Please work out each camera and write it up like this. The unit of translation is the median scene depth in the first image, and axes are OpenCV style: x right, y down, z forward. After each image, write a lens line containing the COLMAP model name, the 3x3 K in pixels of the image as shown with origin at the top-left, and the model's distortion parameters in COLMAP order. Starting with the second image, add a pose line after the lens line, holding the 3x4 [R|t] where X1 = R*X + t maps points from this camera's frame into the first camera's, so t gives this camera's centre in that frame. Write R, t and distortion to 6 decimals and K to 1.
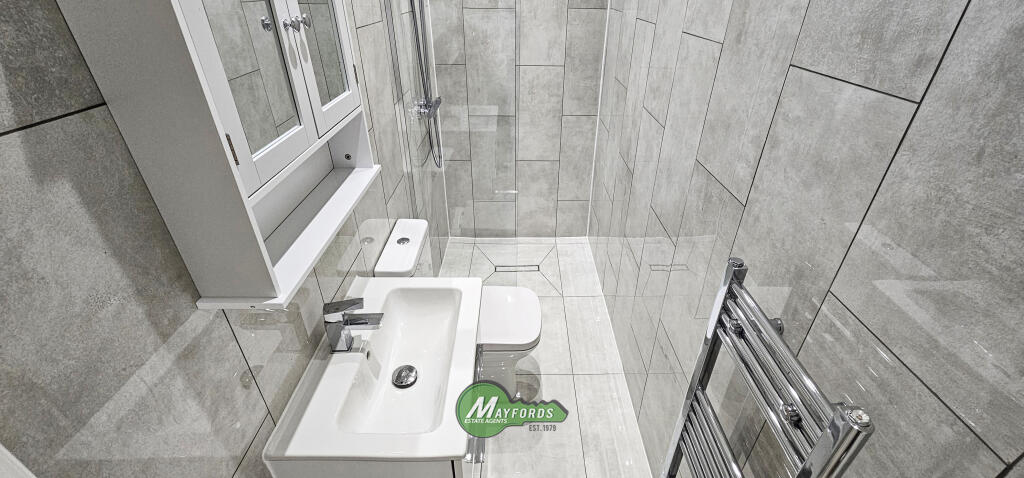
lens RADIAL K [[431.8, 0, 511.6], [0, 431.8, 249.1], [0, 0, 1]] dist [0.000833, 0.000058]
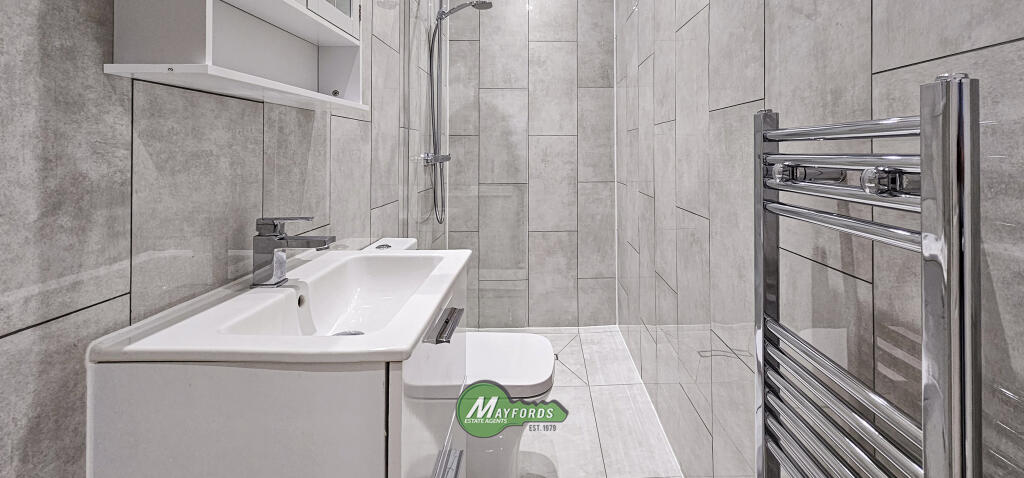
lens RADIAL K [[478.4, 0, 535.1], [0, 478.4, 167.9], [0, 0, 1]] dist [0.000029, 0.001162]
pose [[0.999989, -0.000093, -0.004584, 0.029585], [-0.002396, 0.841788, -0.539803, 0.237866], [0.003909, 0.539809, 0.841779, 0.103050]]
